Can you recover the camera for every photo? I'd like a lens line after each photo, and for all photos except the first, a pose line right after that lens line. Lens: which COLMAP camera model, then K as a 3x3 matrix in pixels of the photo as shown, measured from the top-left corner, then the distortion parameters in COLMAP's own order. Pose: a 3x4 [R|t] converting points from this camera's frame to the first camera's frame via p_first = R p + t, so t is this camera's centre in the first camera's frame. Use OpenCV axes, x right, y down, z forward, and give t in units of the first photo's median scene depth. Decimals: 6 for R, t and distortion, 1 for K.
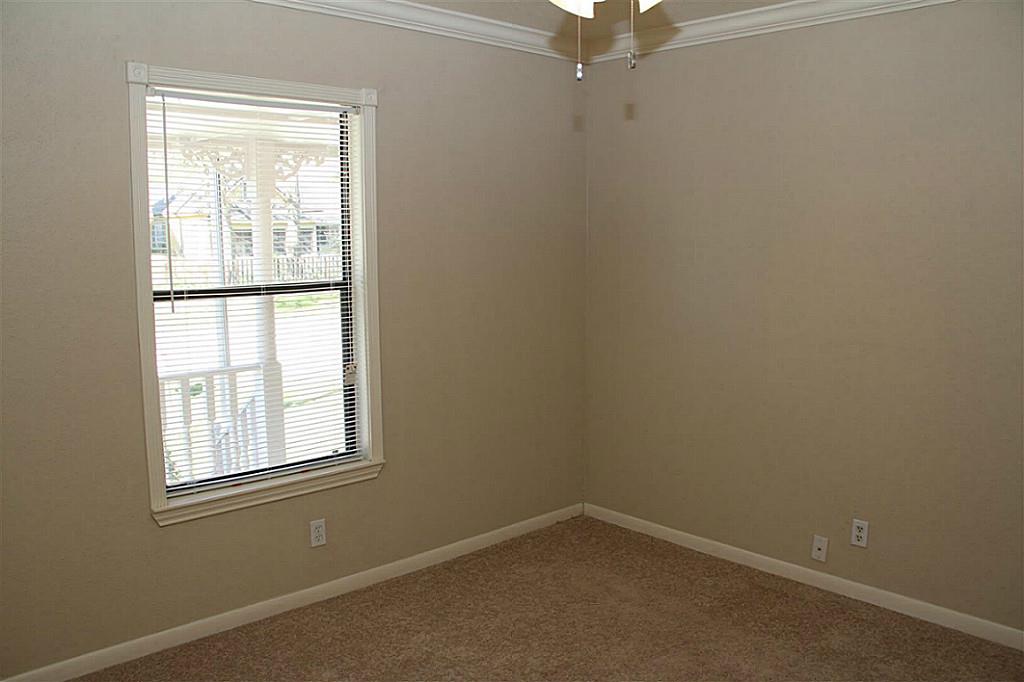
lens RADIAL K [[827.4, 0, 512.0], [0, 827.4, 341.0], [0, 0, 1]] dist [-0.213525, 0.166124]
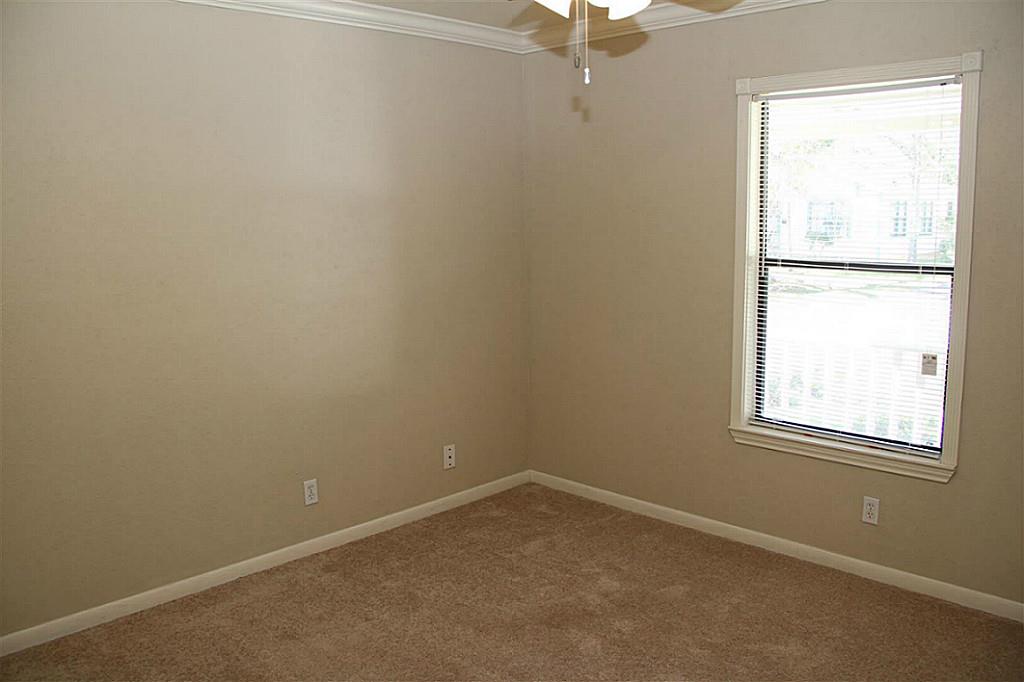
lens RADIAL K [[827.4, 0, 512.0], [0, 827.4, 341.0], [0, 0, 1]] dist [-0.213525, 0.166124]
pose [[0.028940, 0.156017, -0.987330, 0.707460], [-0.112392, 0.981988, 0.151879, -0.072355], [0.993242, 0.106573, 0.045953, 0.495265]]
